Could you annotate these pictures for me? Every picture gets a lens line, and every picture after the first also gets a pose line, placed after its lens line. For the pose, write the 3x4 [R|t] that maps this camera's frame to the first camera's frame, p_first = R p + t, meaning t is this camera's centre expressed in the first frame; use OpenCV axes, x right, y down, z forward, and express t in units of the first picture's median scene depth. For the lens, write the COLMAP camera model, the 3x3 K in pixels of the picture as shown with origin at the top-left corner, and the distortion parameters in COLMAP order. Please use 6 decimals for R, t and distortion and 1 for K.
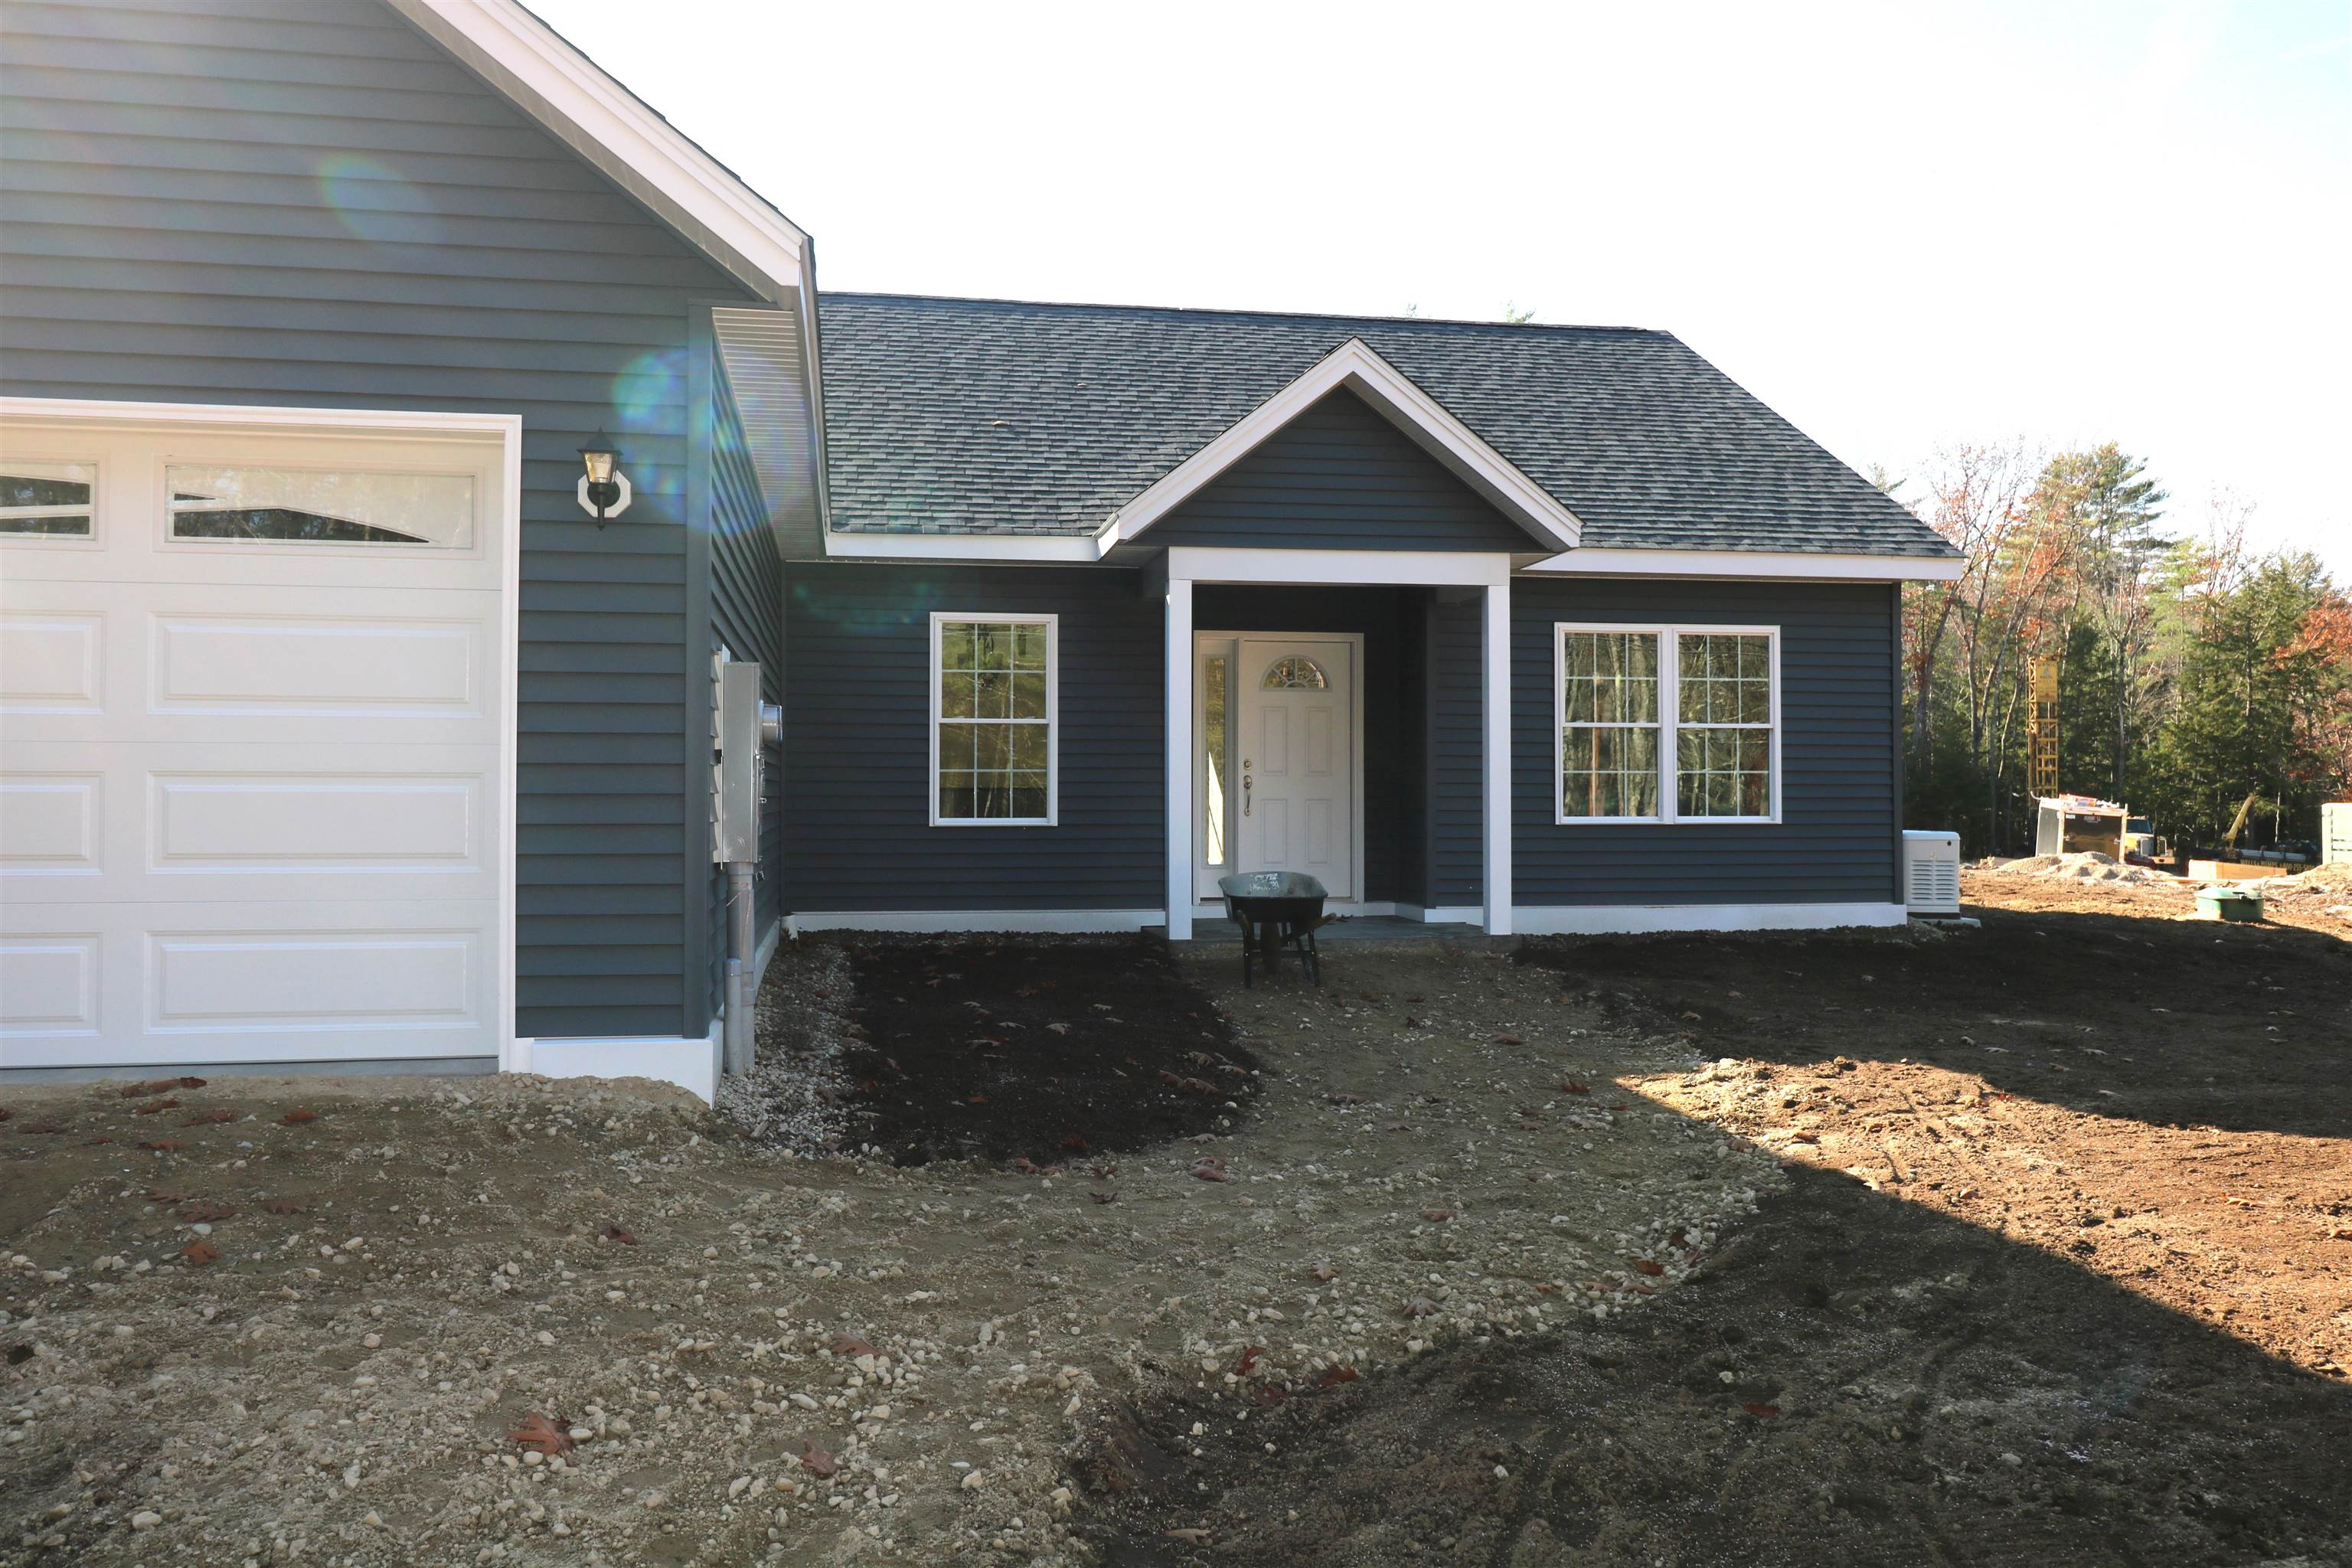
lens RADIAL K [[1856.9, 0, 1174.3], [0, 1856.9, 775.1], [0, 0, 1]] dist [0.016149, -0.007493]
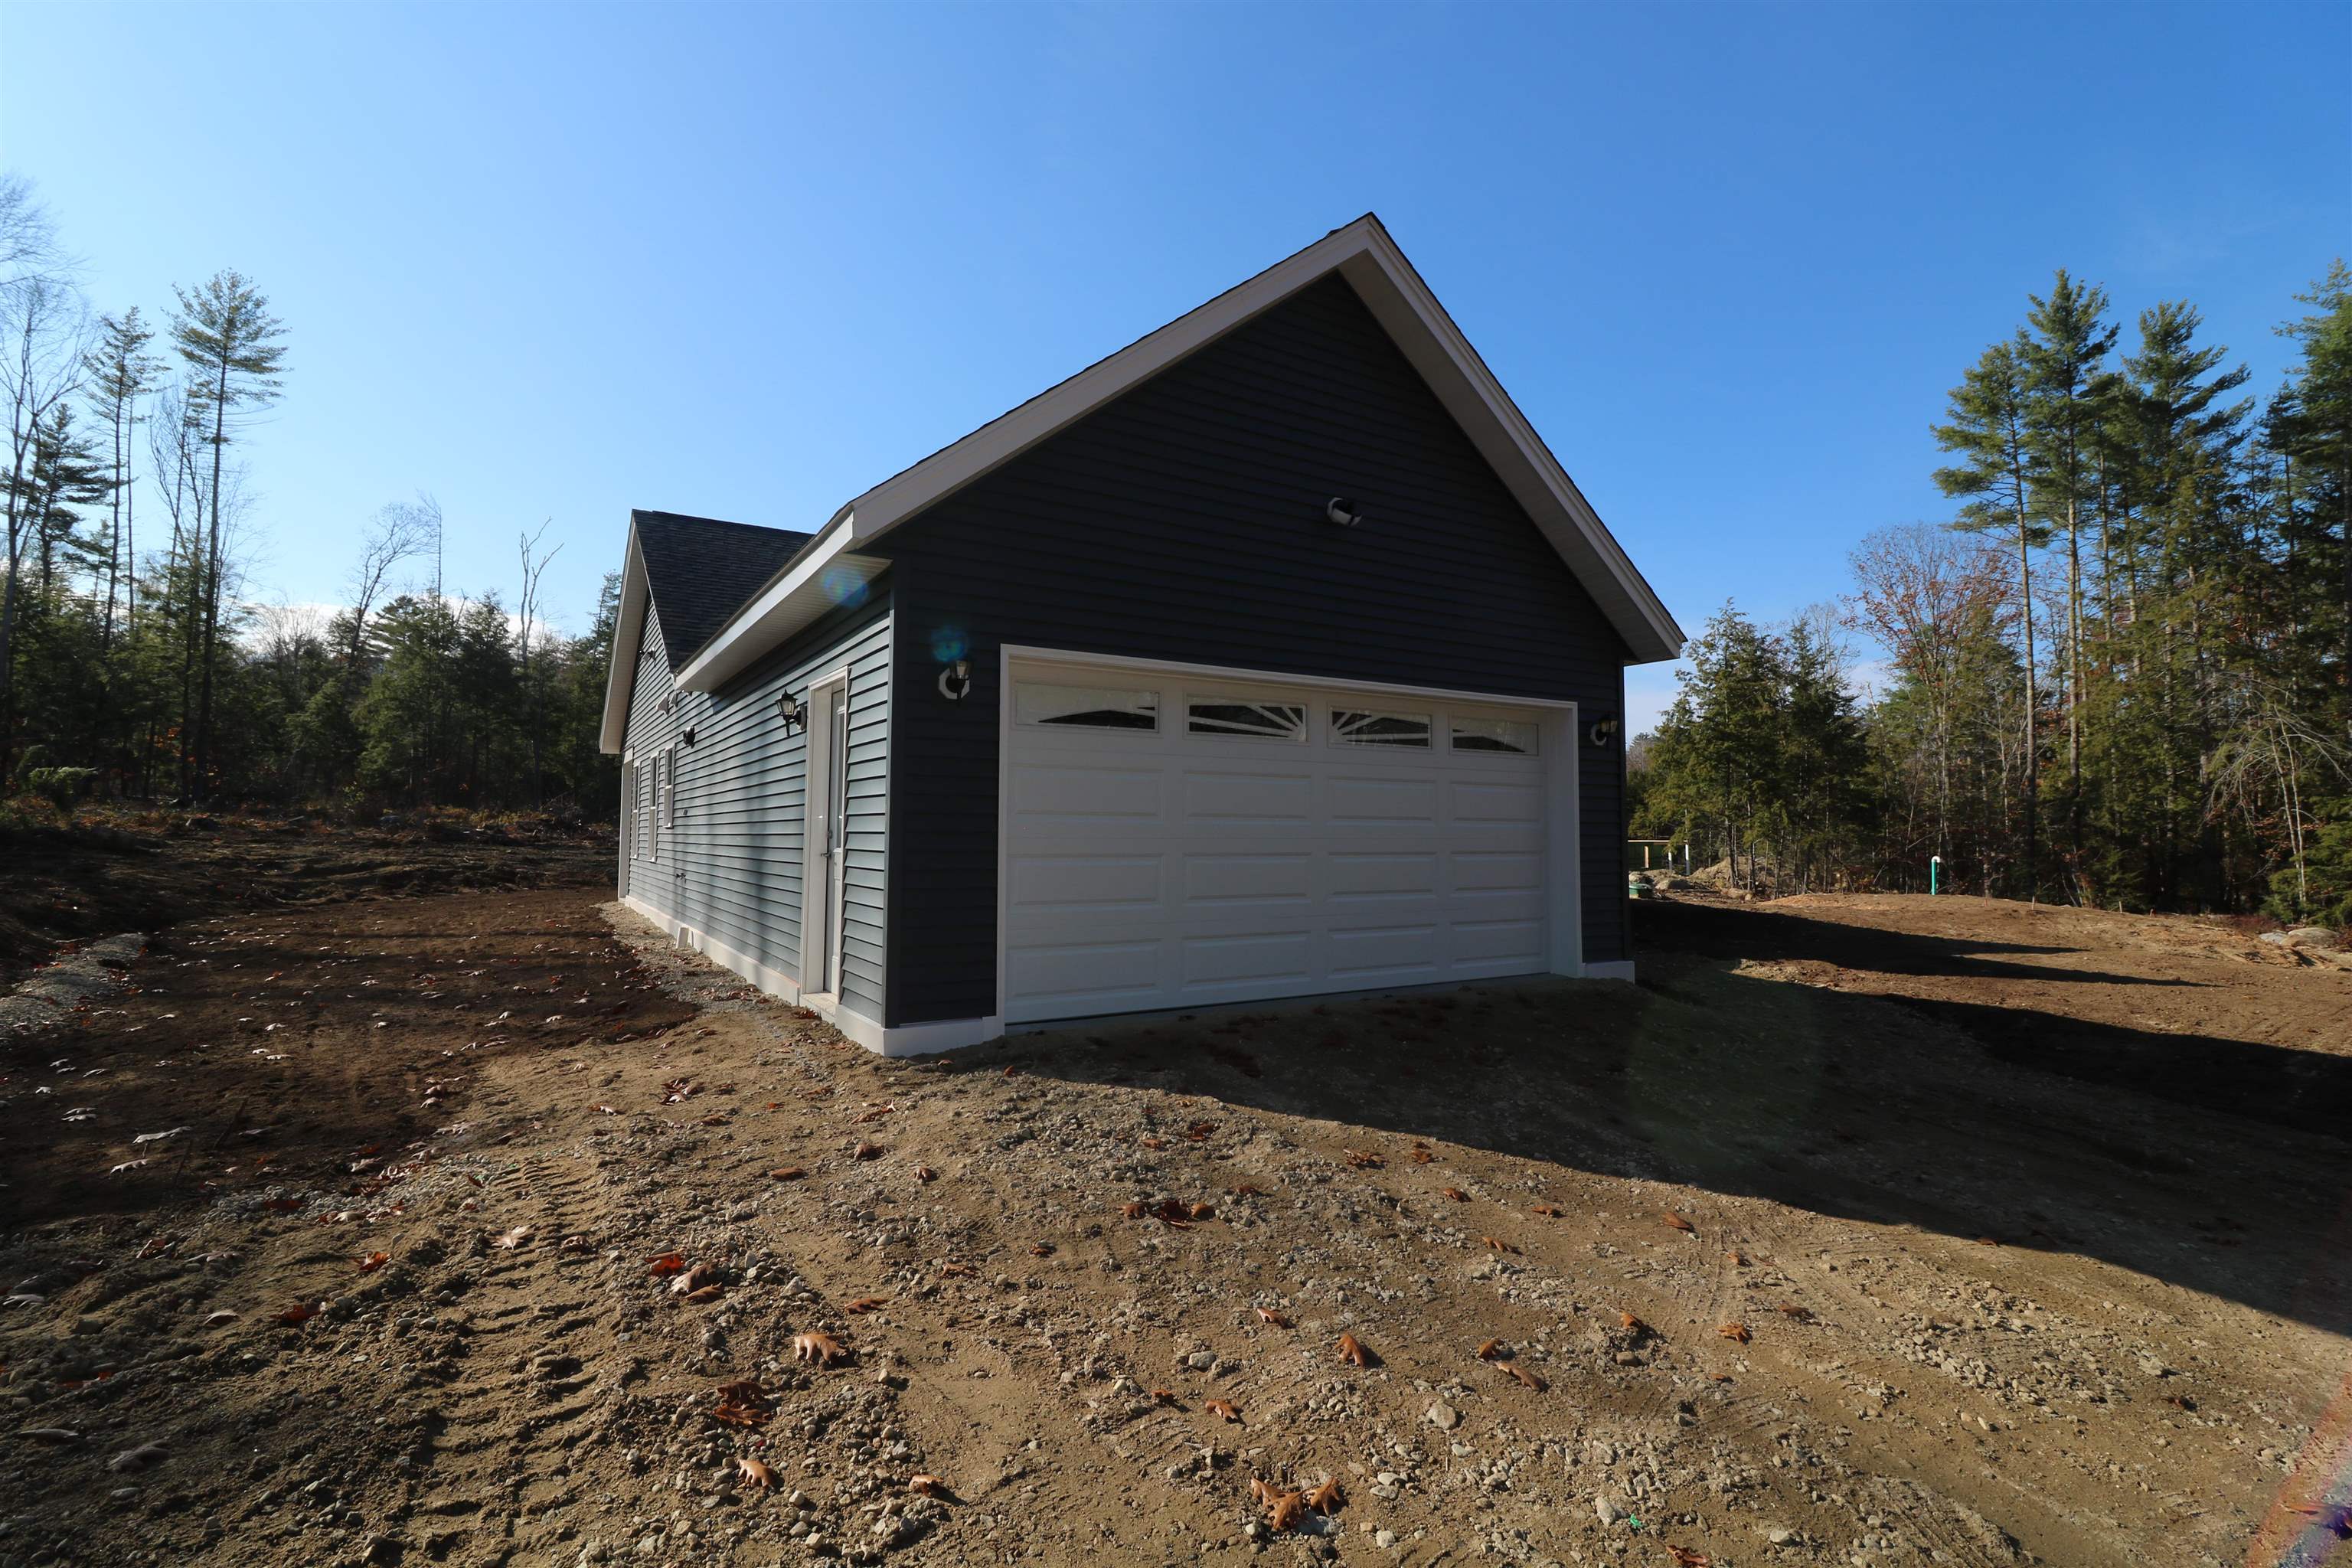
lens RADIAL K [[1095.6, 0, 1176.4], [0, 1095.6, 779.8], [0, 0, 1]] dist [-0.013409, -0.005114]
pose [[0.928882, 0.020266, 0.369822, -0.586932], [-0.006873, 0.999273, -0.037495, -0.015916], [-0.370313, 0.032287, 0.928346, -0.050455]]
